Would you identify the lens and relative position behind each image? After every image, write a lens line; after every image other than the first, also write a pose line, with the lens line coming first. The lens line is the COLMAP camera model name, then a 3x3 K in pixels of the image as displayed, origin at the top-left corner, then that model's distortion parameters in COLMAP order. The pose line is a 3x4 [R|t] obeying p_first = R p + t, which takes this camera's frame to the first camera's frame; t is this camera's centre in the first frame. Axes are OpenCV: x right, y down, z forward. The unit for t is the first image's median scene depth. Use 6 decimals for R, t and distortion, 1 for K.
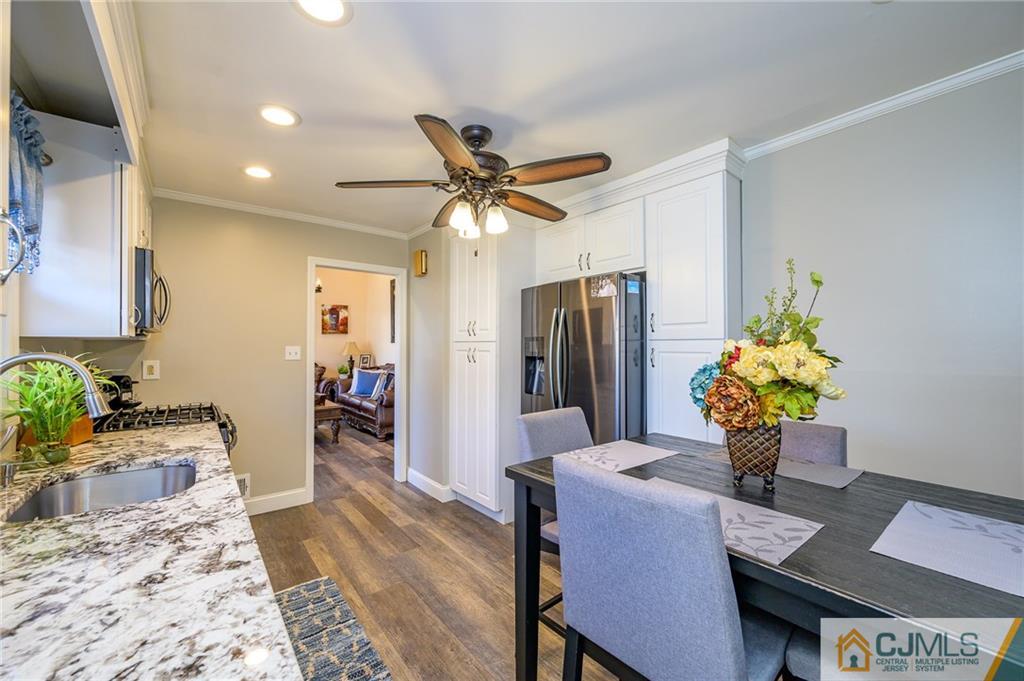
lens RADIAL K [[392.6, 0, 515.2], [0, 392.6, 338.3], [0, 0, 1]] dist [-0.000426, -0.000086]
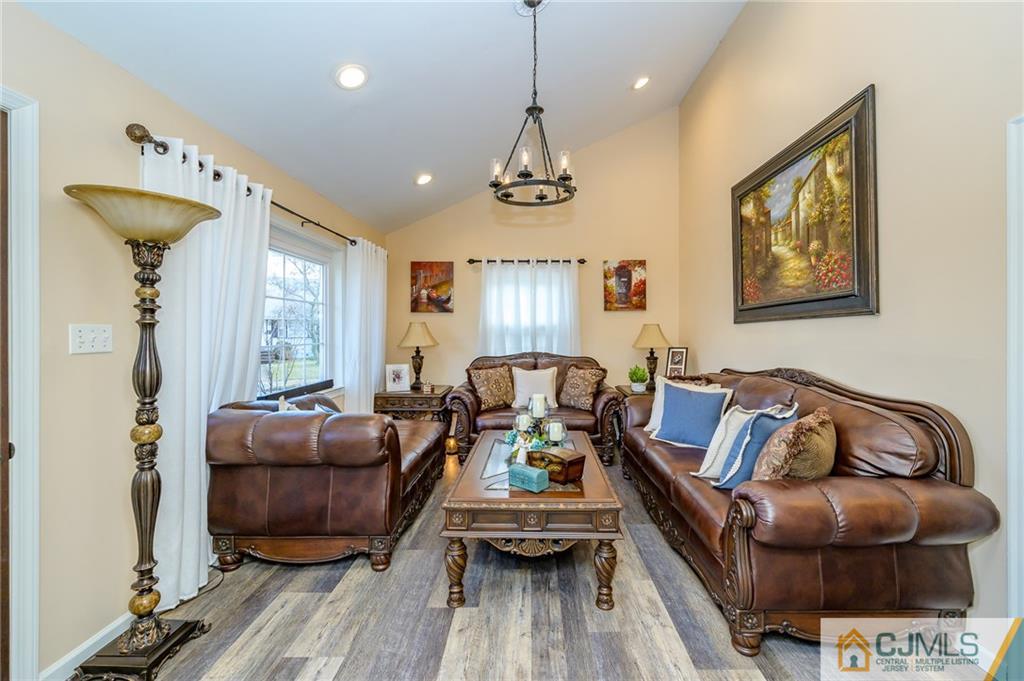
lens RADIAL K [[417.8, 0, 535.8], [0, 417.8, 333.2], [0, 0, 1]] dist [0.000508, 0.000079]
pose [[0.779233, 0.000006, -0.626734, -0.182831], [0.014108, 0.999746, 0.017550, 0.010132], [0.626575, -0.022518, 0.779035, 0.454713]]
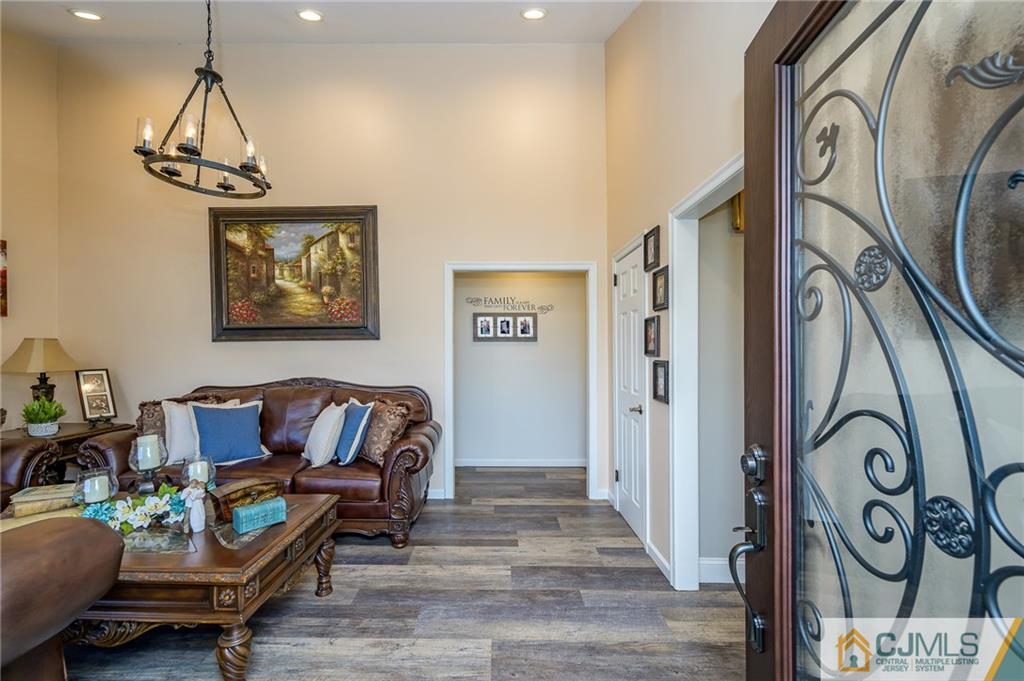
lens RADIAL K [[410.3, 0, 495.1], [0, 410.3, 349.6], [0, 0, 1]] dist [-0.000041, -0.000059]
pose [[0.643533, -0.002389, 0.765415, -0.450725], [-0.015043, 0.999763, 0.015768, 0.007748], [-0.765270, -0.021661, 0.643344, 0.407775]]
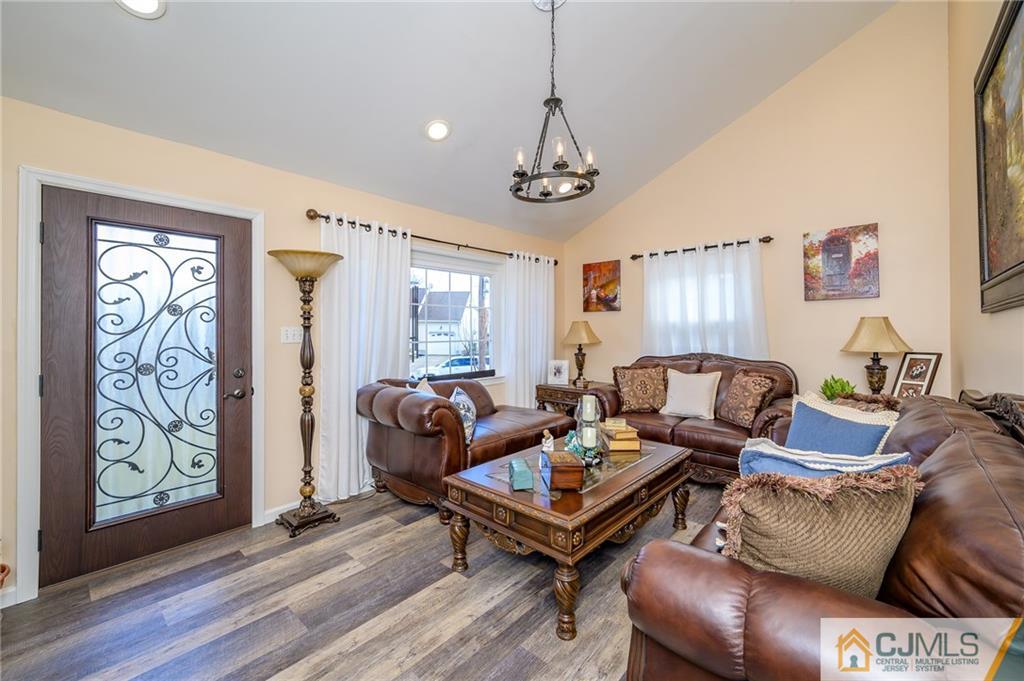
lens RADIAL K [[409.5, 0, 514.3], [0, 409.5, 331.2], [0, 0, 1]] dist [-0.000223, -0.000152]
pose [[0.158188, -0.003989, -0.987401, -0.092383], [0.024613, 0.999697, -0.000096, 0.015033], [0.987102, -0.024288, 0.158239, 0.617313]]
